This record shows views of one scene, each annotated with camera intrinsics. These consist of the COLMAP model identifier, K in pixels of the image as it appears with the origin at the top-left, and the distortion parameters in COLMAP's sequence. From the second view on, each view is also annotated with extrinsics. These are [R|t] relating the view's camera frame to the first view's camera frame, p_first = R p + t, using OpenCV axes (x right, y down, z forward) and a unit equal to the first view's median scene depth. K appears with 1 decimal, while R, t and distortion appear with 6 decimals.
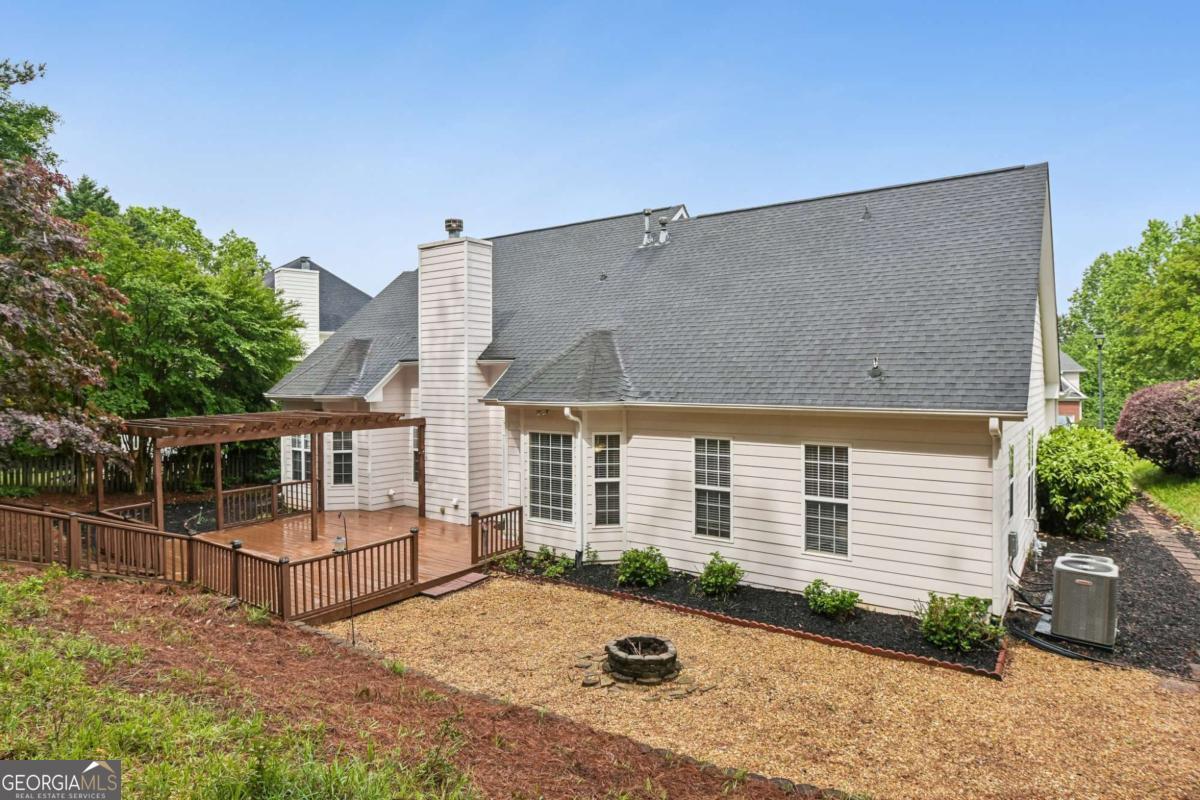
lens RADIAL K [[682.0, 0, 601.0], [0, 682.0, 380.4], [0, 0, 1]] dist [-0.000268, -0.000538]
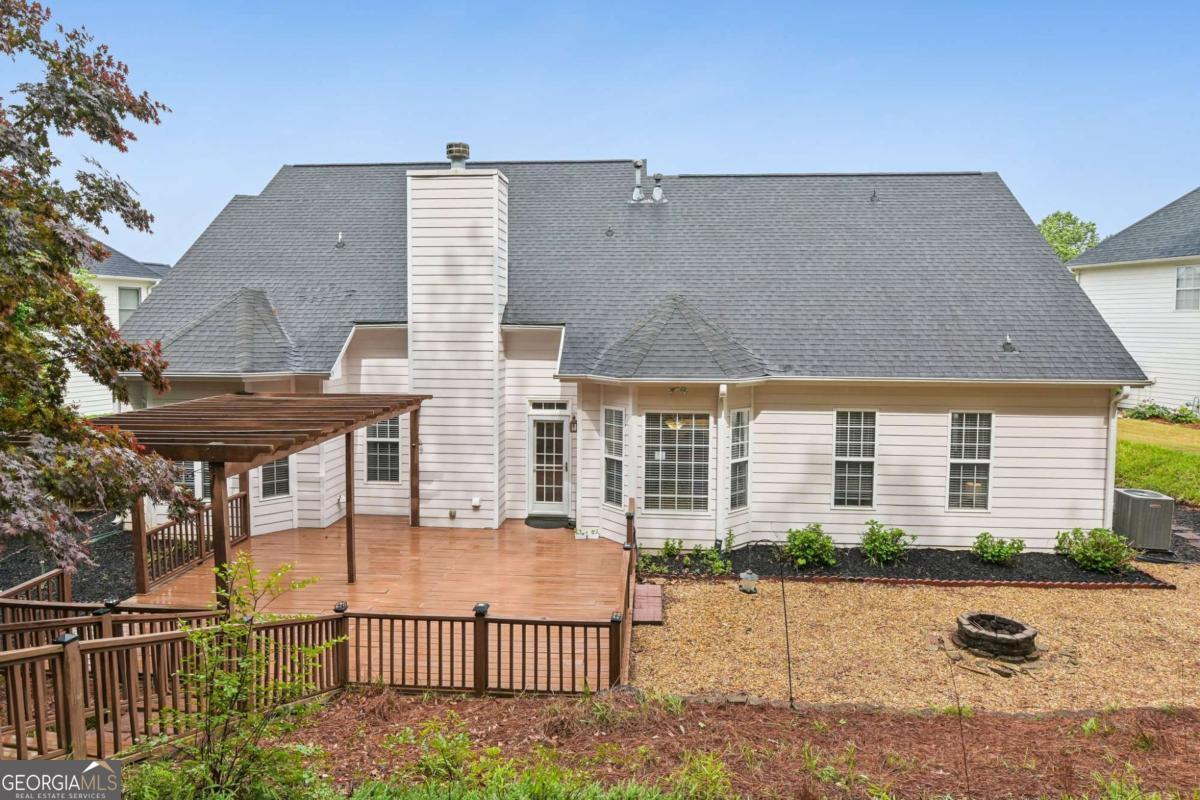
lens RADIAL K [[686.5, 0, 604.2], [0, 686.5, 372.2], [0, 0, 1]] dist [0.004225, -0.016341]
pose [[0.853243, -0.025930, 0.520868, -0.608248], [-0.004223, 0.998387, 0.056621, -0.025144], [-0.521496, -0.050511, 0.851757, 0.291169]]
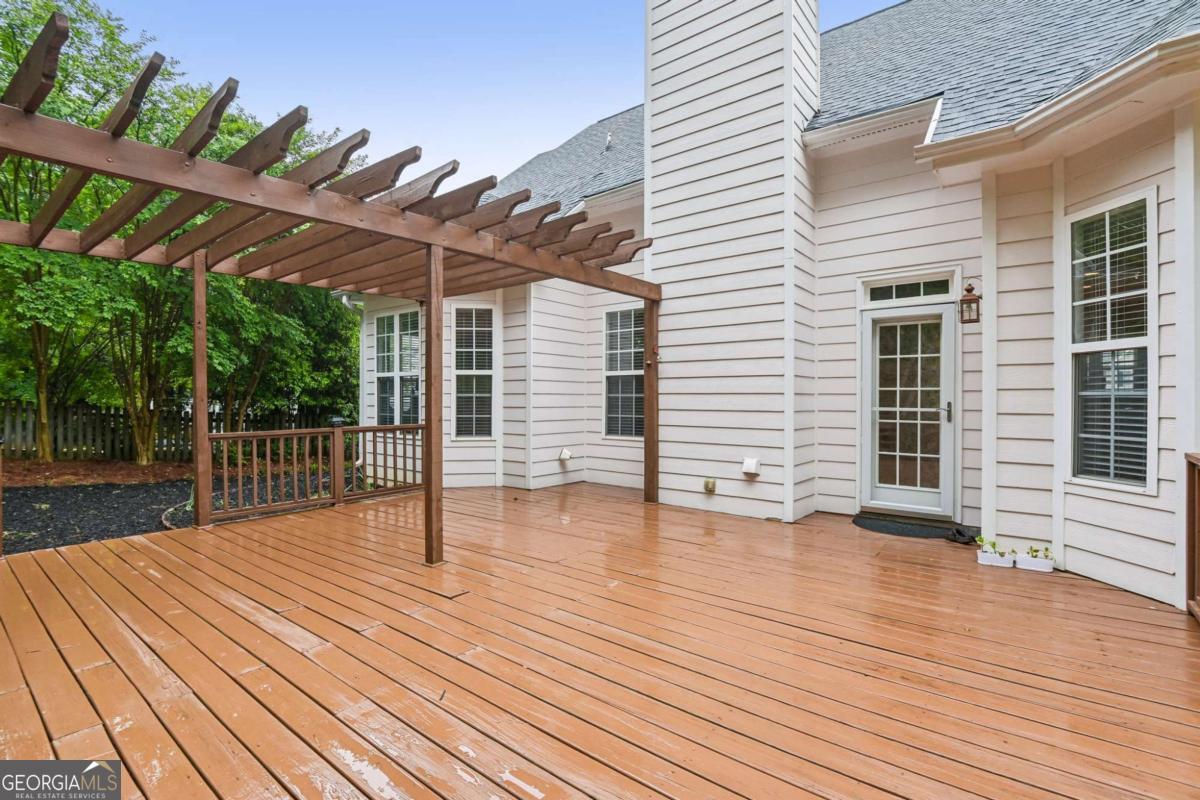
lens RADIAL K [[556.7, 0, 605.8], [0, 556.7, 397.2], [0, 0, 1]] dist [-0.002203, -0.000475]
pose [[0.998995, 0.003950, -0.044642, -0.349084], [-0.004386, 0.999944, -0.009660, 0.168491], [0.044601, 0.009846, 0.998956, 0.786298]]
